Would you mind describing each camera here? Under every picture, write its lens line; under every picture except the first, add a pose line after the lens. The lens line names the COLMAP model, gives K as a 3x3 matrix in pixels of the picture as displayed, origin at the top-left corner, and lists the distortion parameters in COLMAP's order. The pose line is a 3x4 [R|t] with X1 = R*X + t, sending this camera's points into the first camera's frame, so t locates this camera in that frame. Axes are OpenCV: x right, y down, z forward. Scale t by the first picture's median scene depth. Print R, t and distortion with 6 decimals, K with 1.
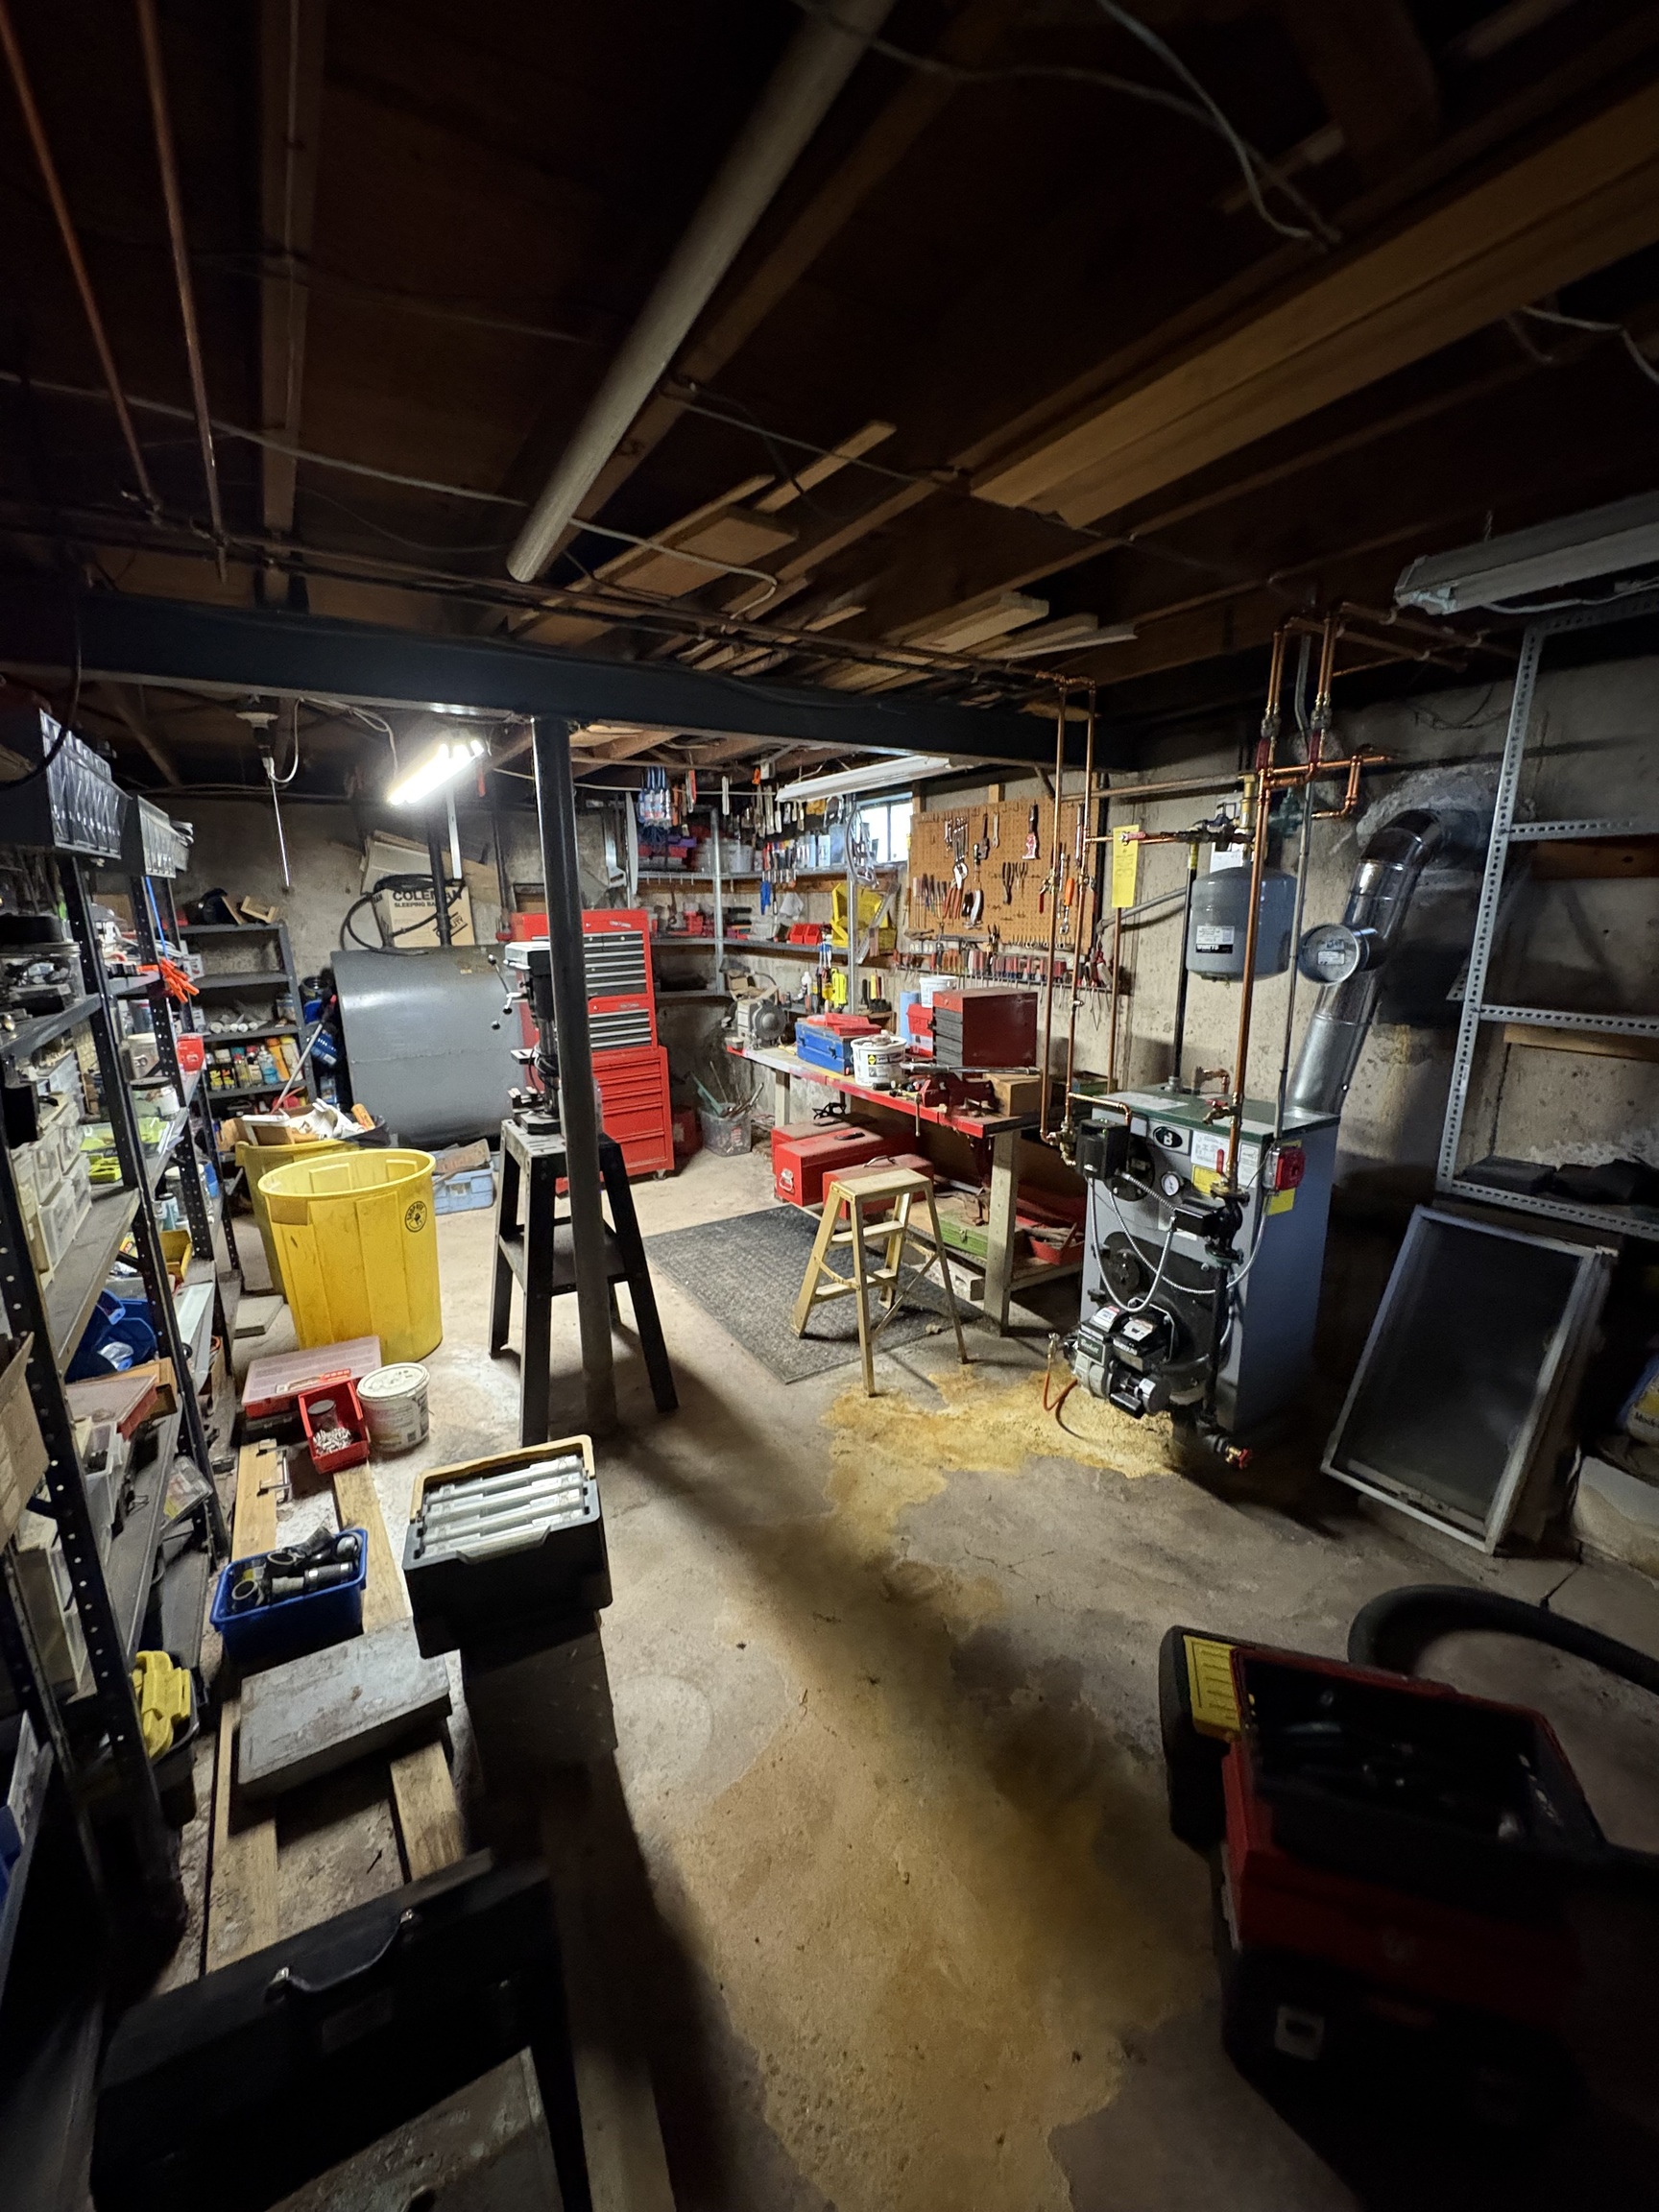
lens RADIAL K [[868.4, 0, 827.7], [0, 868.4, 1107.1], [0, 0, 1]] dist [0.009958, 0.000315]
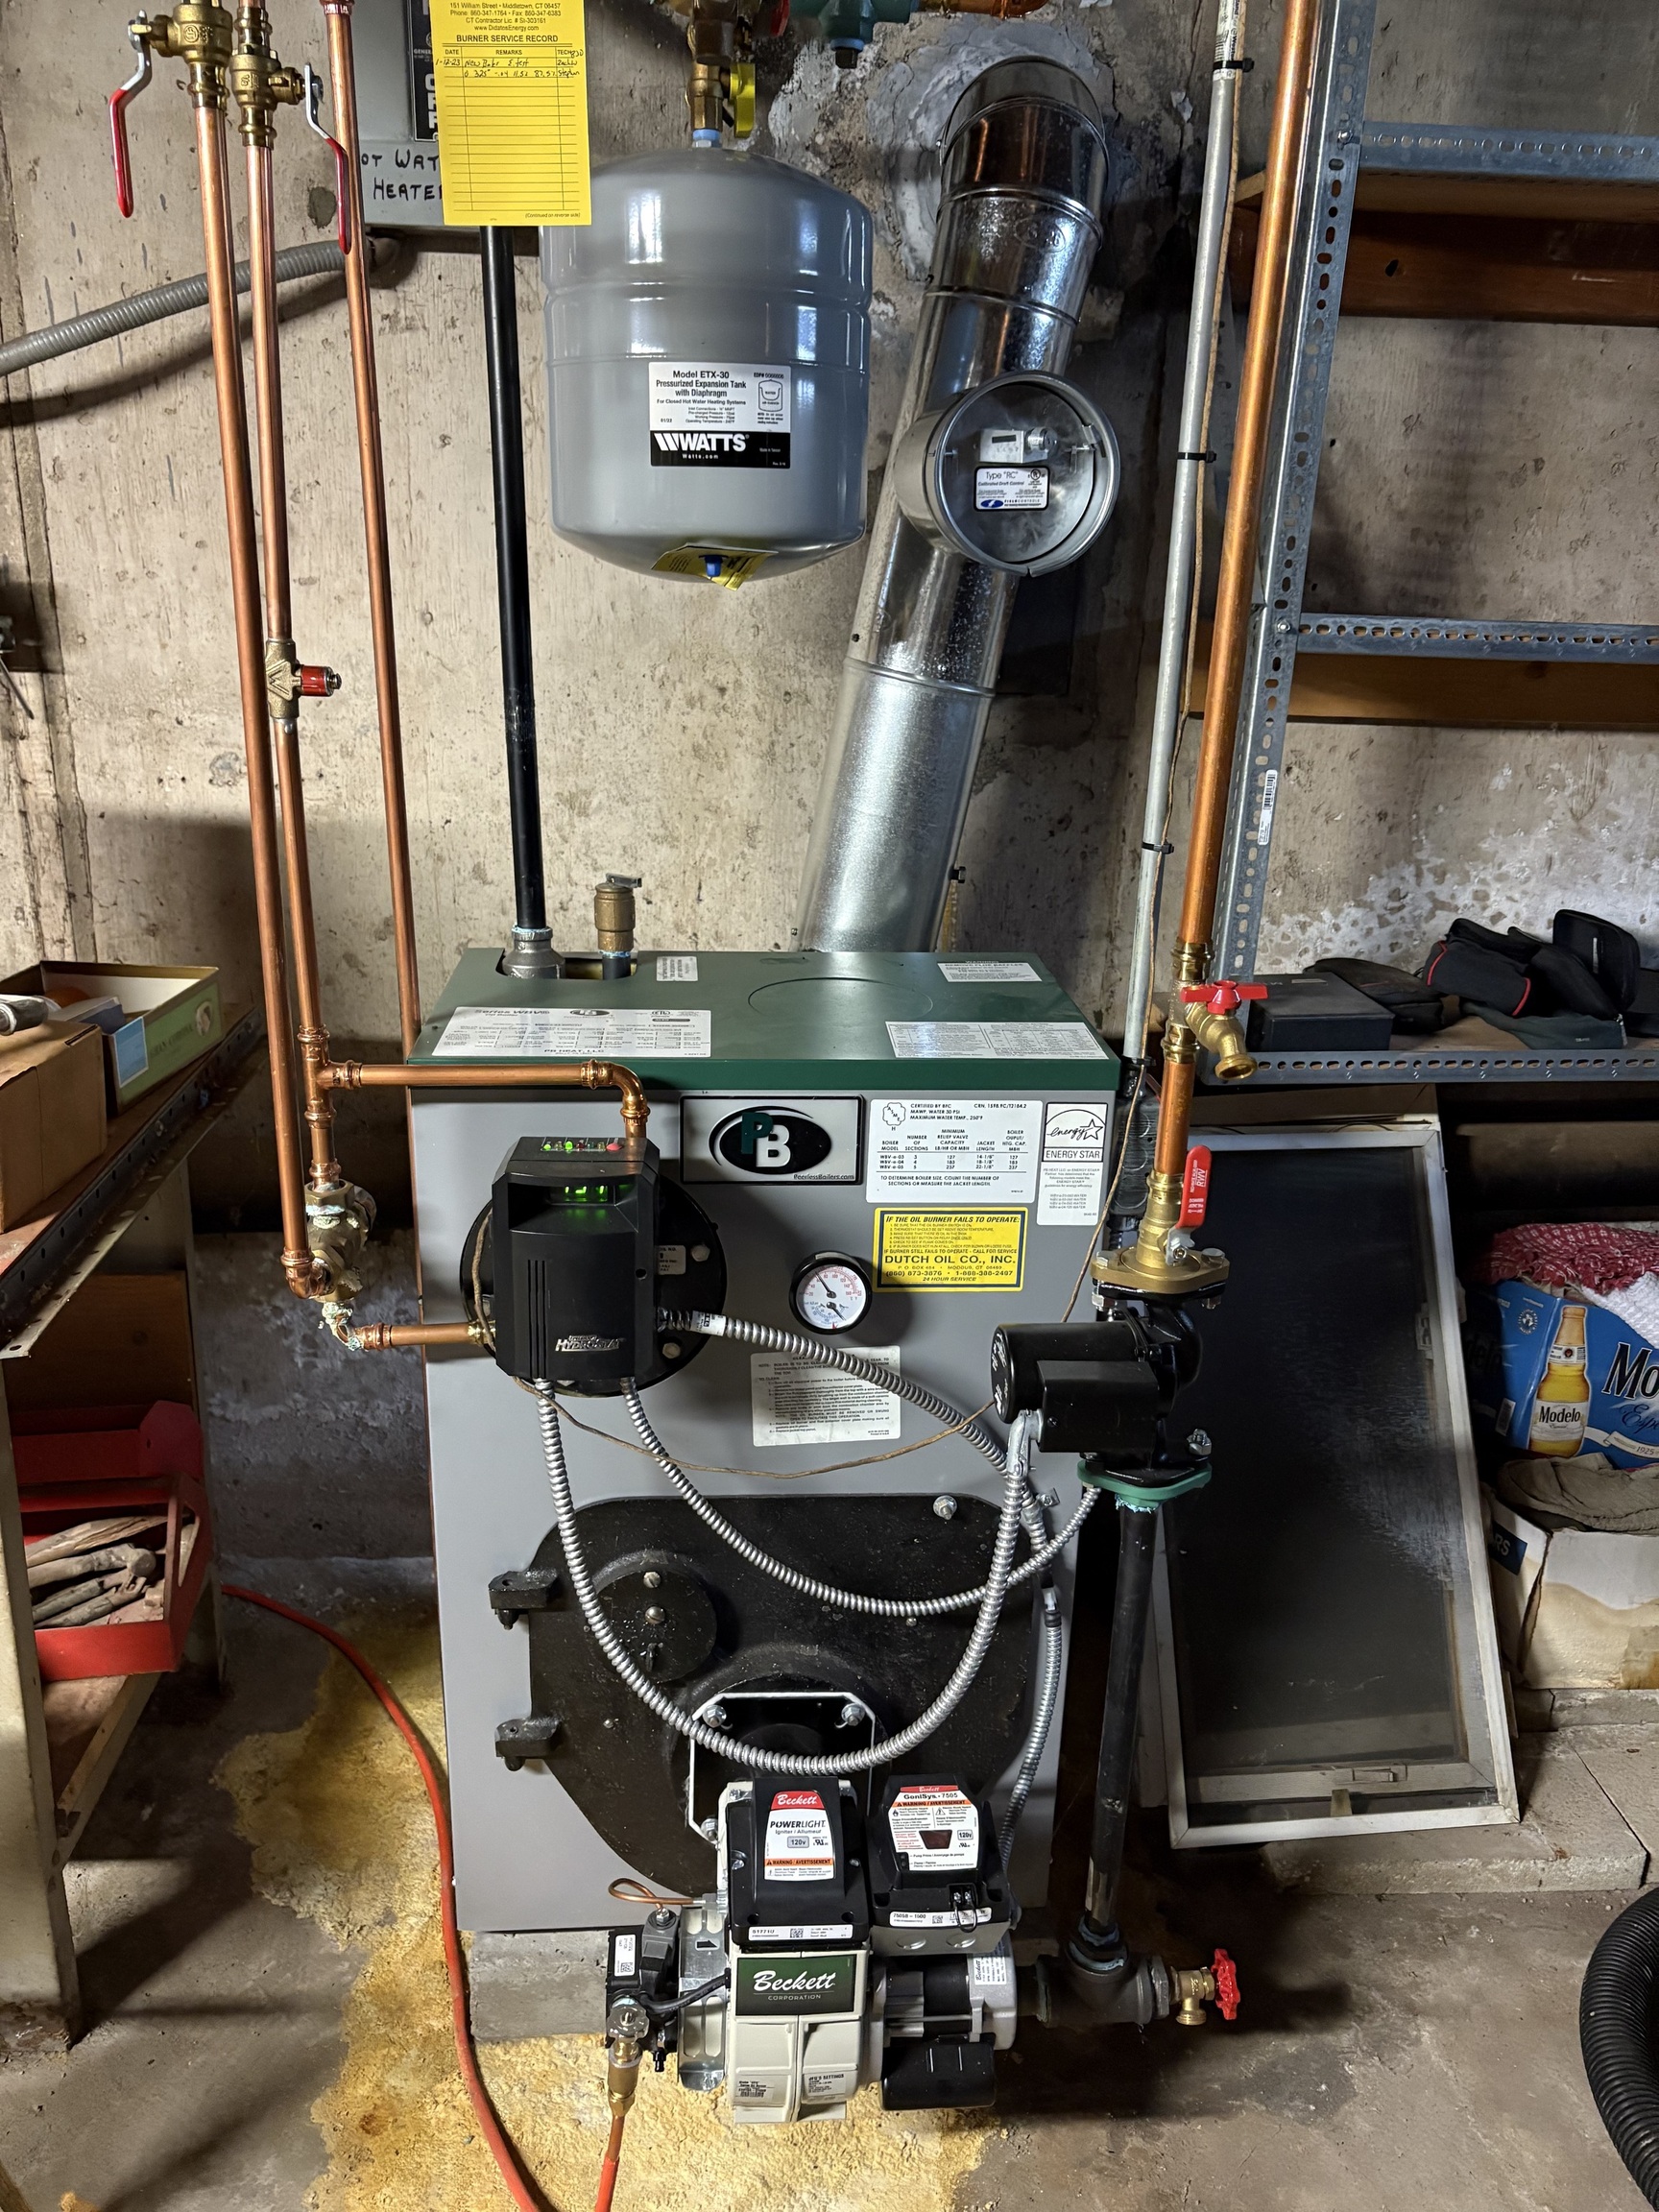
lens RADIAL K [[1675.4, 0, 828.3], [0, 1675.4, 1120.2], [0, 0, 1]] dist [0.032305, -0.019066]
pose [[0.464512, -0.272682, 0.842540, -0.054920], [0.174362, 0.960951, 0.214875, -0.084356], [-0.868232, 0.047095, 0.493918, 0.707417]]
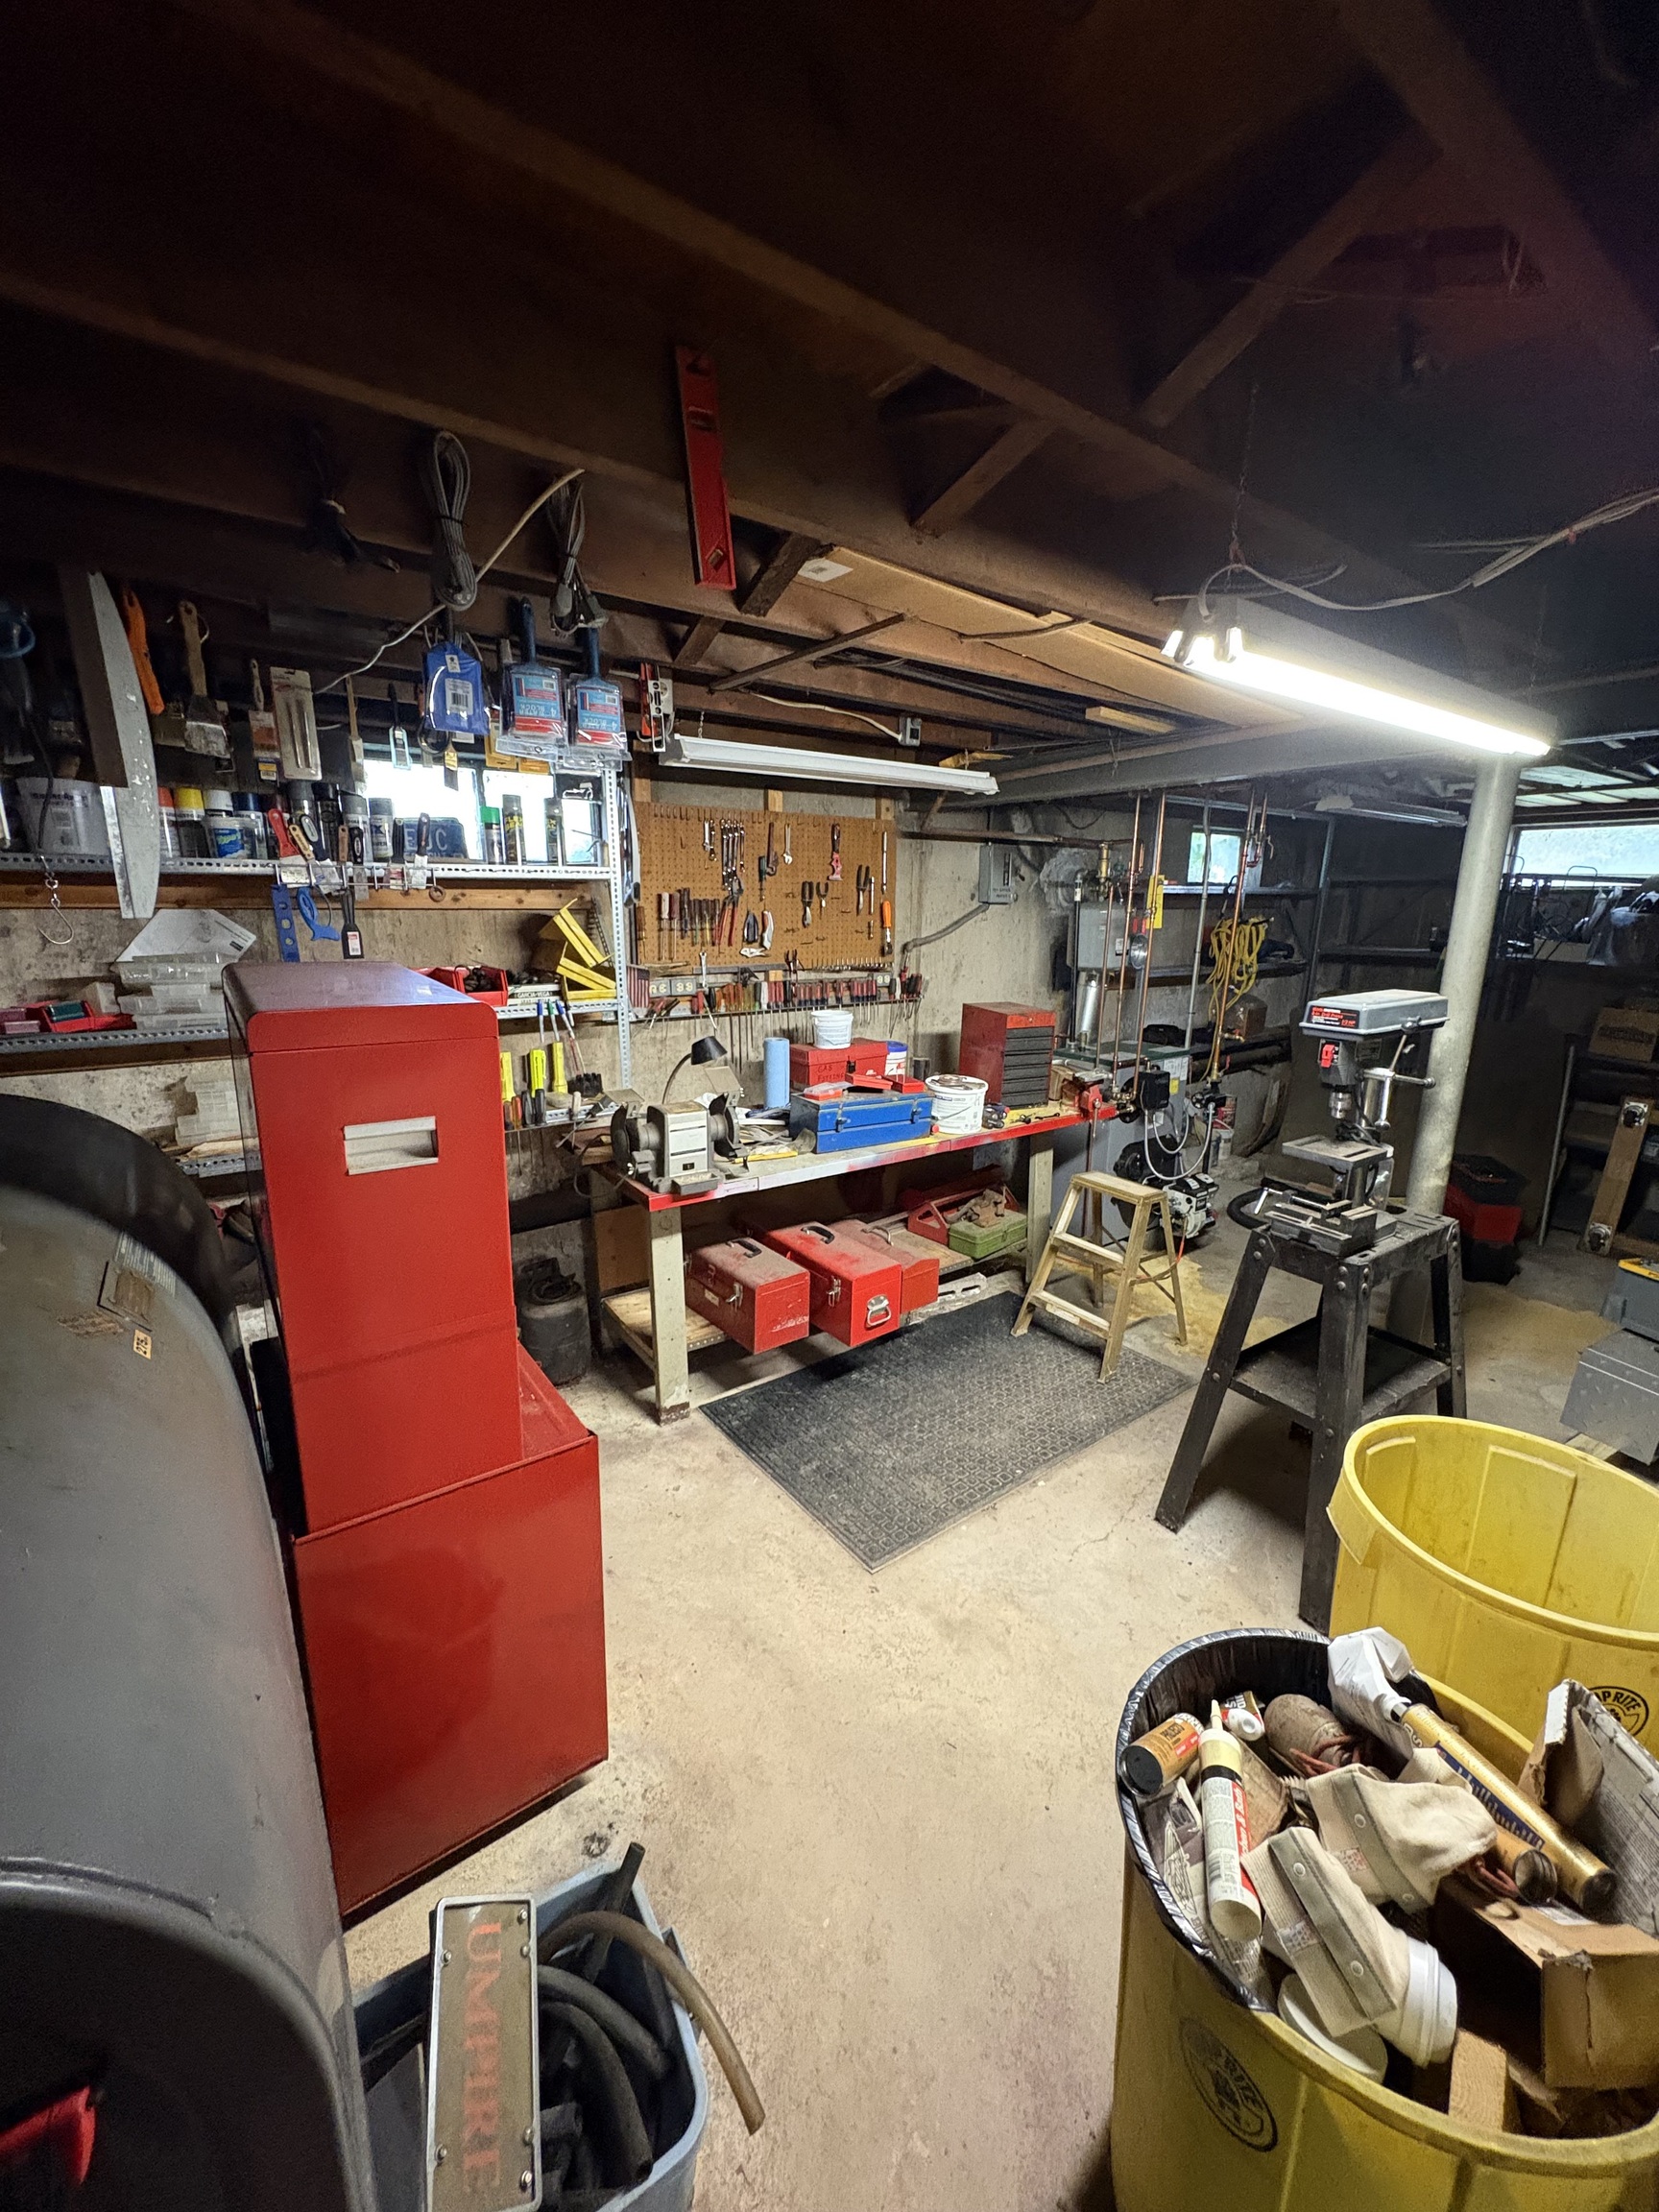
lens RADIAL K [[868.4, 0, 829.0], [0, 868.4, 1099.7], [0, 0, 1]] dist [0.009958, 0.000315]
pose [[-0.061196, -0.210252, 0.975730, -1.139077], [0.229240, 0.948470, 0.218756, -0.397206], [-0.971444, 0.237063, -0.009845, 1.602067]]
